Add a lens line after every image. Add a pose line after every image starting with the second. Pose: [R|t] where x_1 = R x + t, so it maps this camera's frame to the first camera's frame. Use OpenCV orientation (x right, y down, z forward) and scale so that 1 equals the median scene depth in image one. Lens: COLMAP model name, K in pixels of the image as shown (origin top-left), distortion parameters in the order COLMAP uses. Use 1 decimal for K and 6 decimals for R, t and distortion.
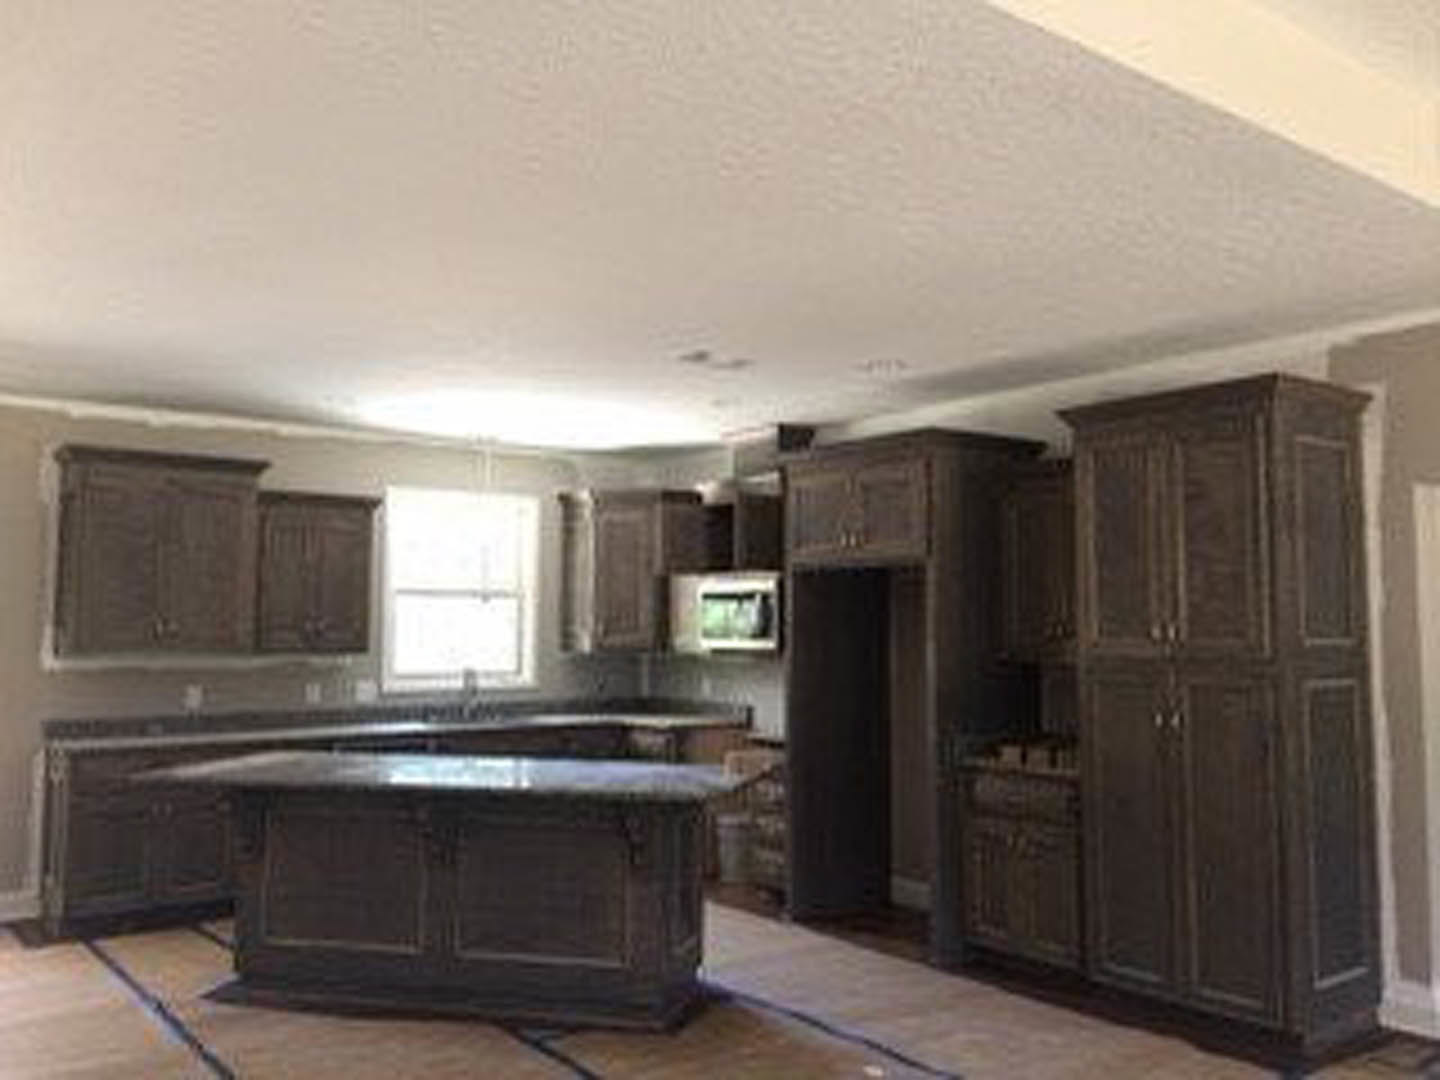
lens RADIAL K [[1239.4, 0, 720.0], [0, 1239.4, 540.0], [0, 0, 1]] dist [0.089081, -0.115968]
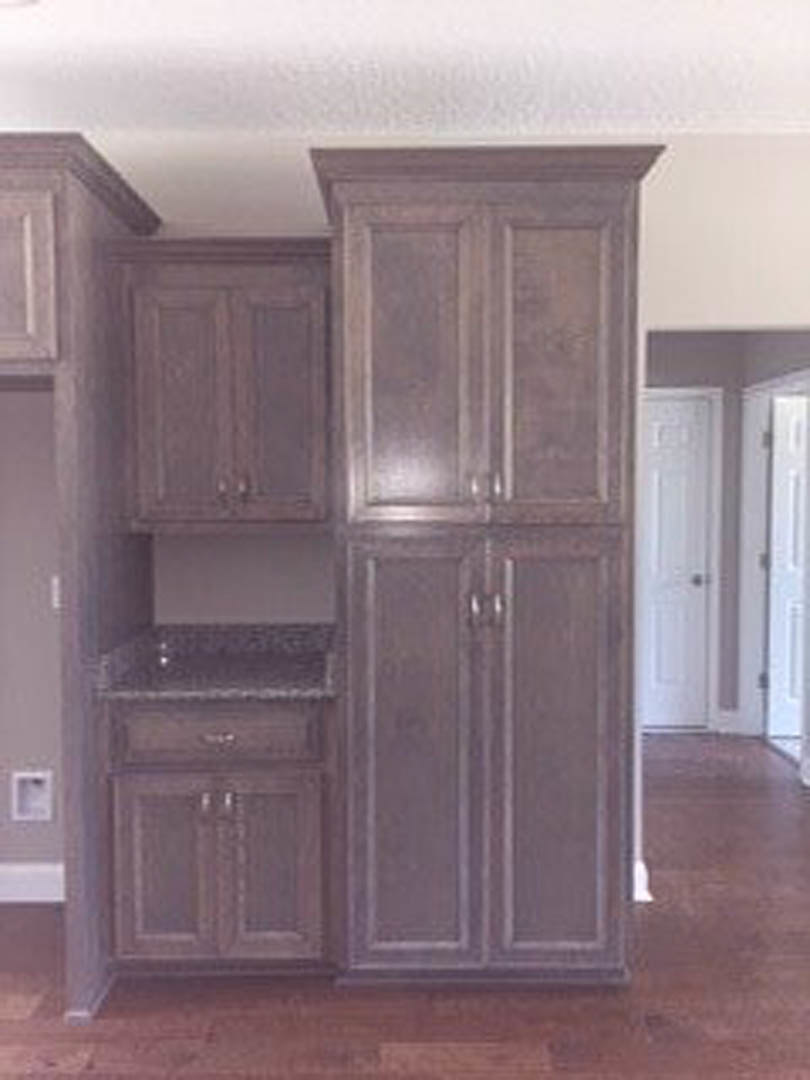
lens RADIAL K [[929.6, 0, 422.4], [0, 929.6, 544.6], [0, 0, 1]] dist [0.089081, -0.115968]
pose [[0.606952, -0.044243, 0.793506, -0.067930], [-0.048000, 0.994586, 0.092169, 0.038478], [-0.793288, -0.094030, 0.601542, 0.463031]]
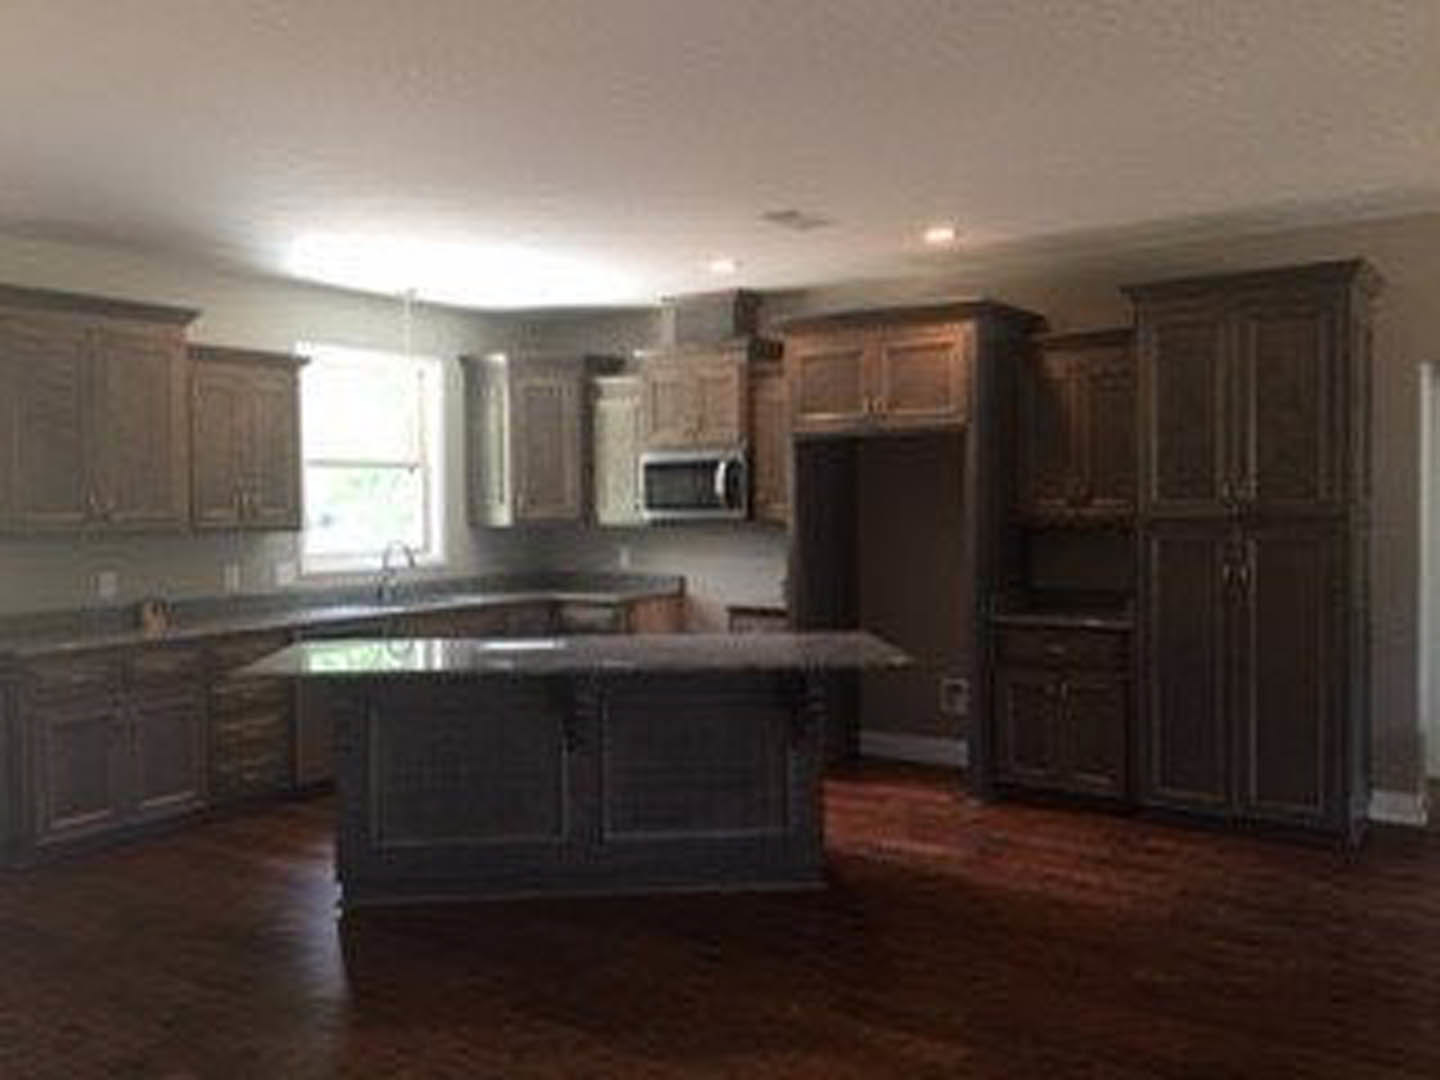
lens RADIAL K [[1239.4, 0, 720.0], [0, 1239.4, 540.0], [0, 0, 1]] dist [0.089081, -0.115968]
pose [[0.950070, -0.025200, 0.311018, -0.280025], [-0.007291, 0.994668, 0.102866, 0.002637], [-0.311952, -0.099998, 0.944821, 0.060476]]
